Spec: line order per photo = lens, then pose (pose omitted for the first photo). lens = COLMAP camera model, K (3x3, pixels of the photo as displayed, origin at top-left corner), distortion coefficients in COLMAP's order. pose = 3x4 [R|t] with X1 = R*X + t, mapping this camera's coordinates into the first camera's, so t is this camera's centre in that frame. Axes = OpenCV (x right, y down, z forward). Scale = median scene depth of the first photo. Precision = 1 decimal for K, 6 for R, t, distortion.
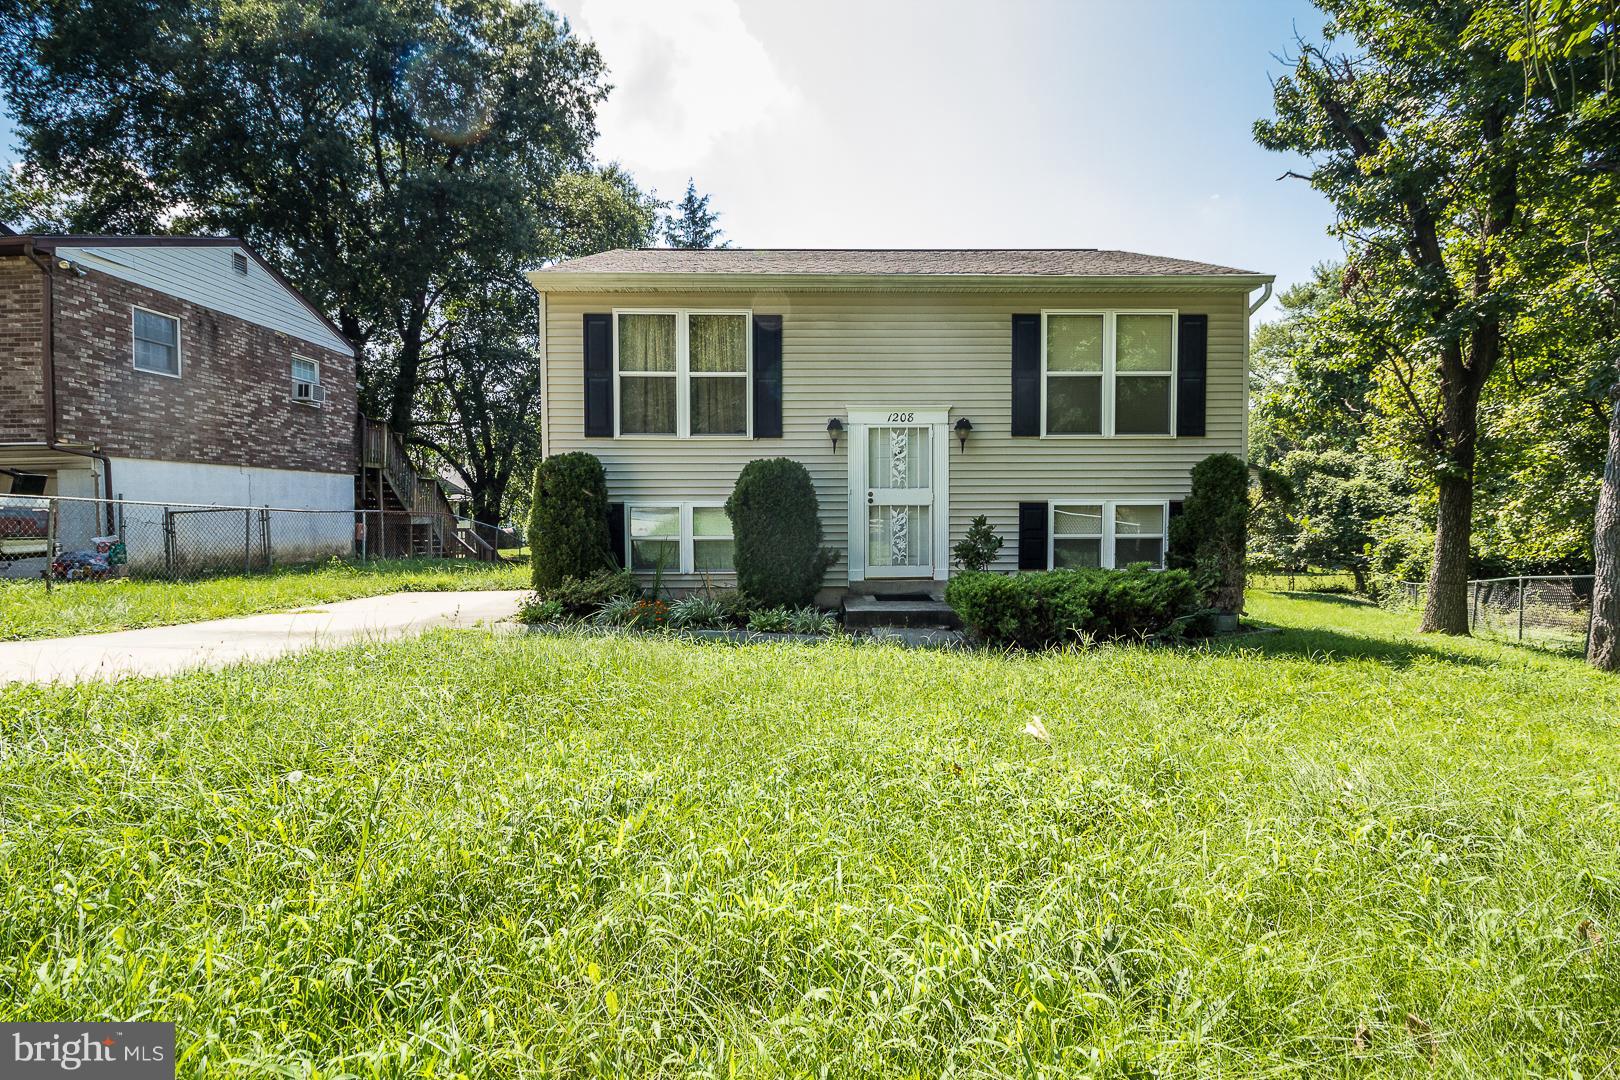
lens RADIAL K [[744.9, 0, 807.6], [0, 744.9, 537.7], [0, 0, 1]] dist [-0.013131, -0.001031]
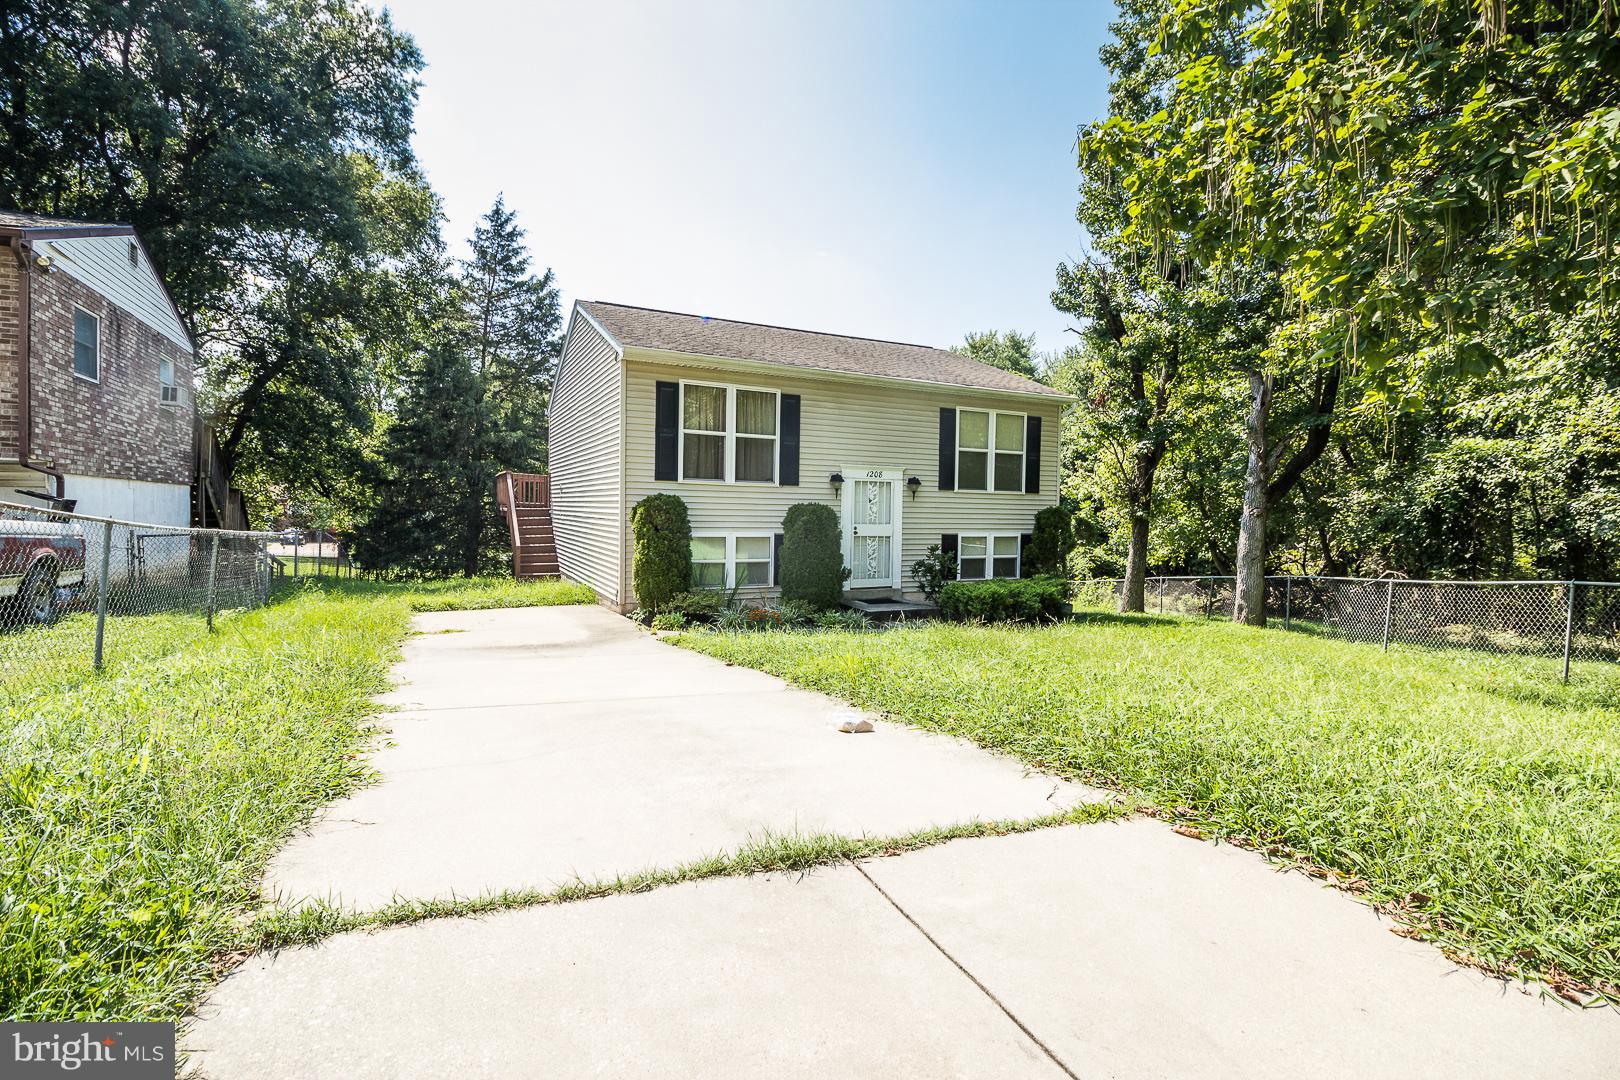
lens RADIAL K [[744.9, 0, 810.6], [0, 744.9, 533.7], [0, 0, 1]] dist [-0.013131, -0.001031]
pose [[0.903493, 0.005670, 0.428566, -0.589572], [-0.000573, 0.999928, -0.012022, -0.030963], [-0.428603, 0.010616, 0.903431, -0.225978]]
